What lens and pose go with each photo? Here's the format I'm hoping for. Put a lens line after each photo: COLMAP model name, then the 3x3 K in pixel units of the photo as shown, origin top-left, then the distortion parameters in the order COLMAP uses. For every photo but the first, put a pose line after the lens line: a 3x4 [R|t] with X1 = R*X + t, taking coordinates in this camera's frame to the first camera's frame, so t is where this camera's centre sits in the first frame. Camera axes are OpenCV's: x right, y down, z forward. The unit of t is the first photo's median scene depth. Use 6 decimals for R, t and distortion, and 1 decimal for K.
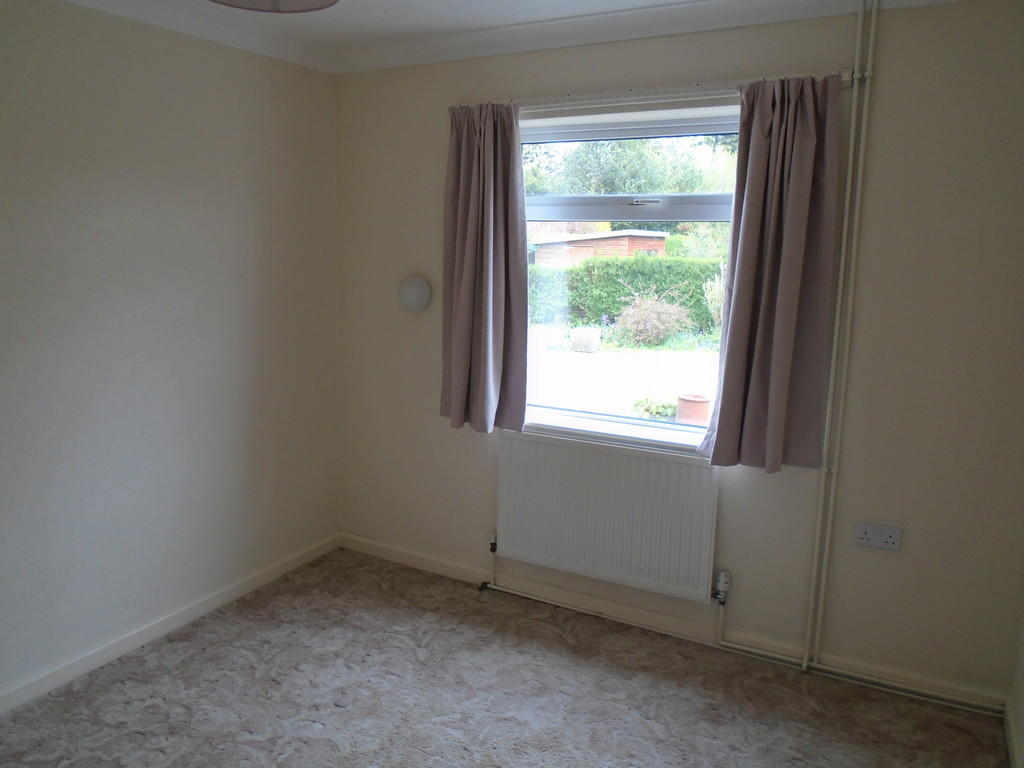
lens RADIAL K [[771.1, 0, 512.0], [0, 771.1, 384.0], [0, 0, 1]] dist [-0.004495, 0.000163]
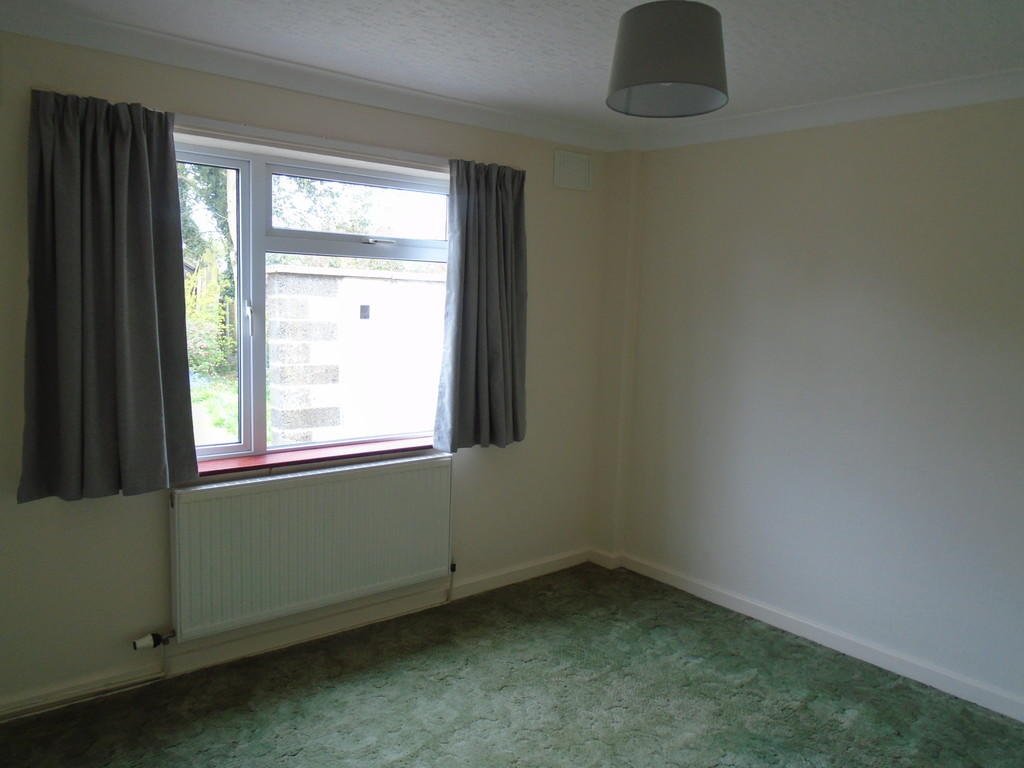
lens RADIAL K [[771.1, 0, 512.0], [0, 771.1, 384.0], [0, 0, 1]] dist [-0.004495, 0.000163]
pose [[0.380873, -0.103339, 0.918835, -0.783859], [0.134021, 0.989411, 0.055722, -0.062465], [-0.914863, 0.101920, 0.390689, 0.378626]]
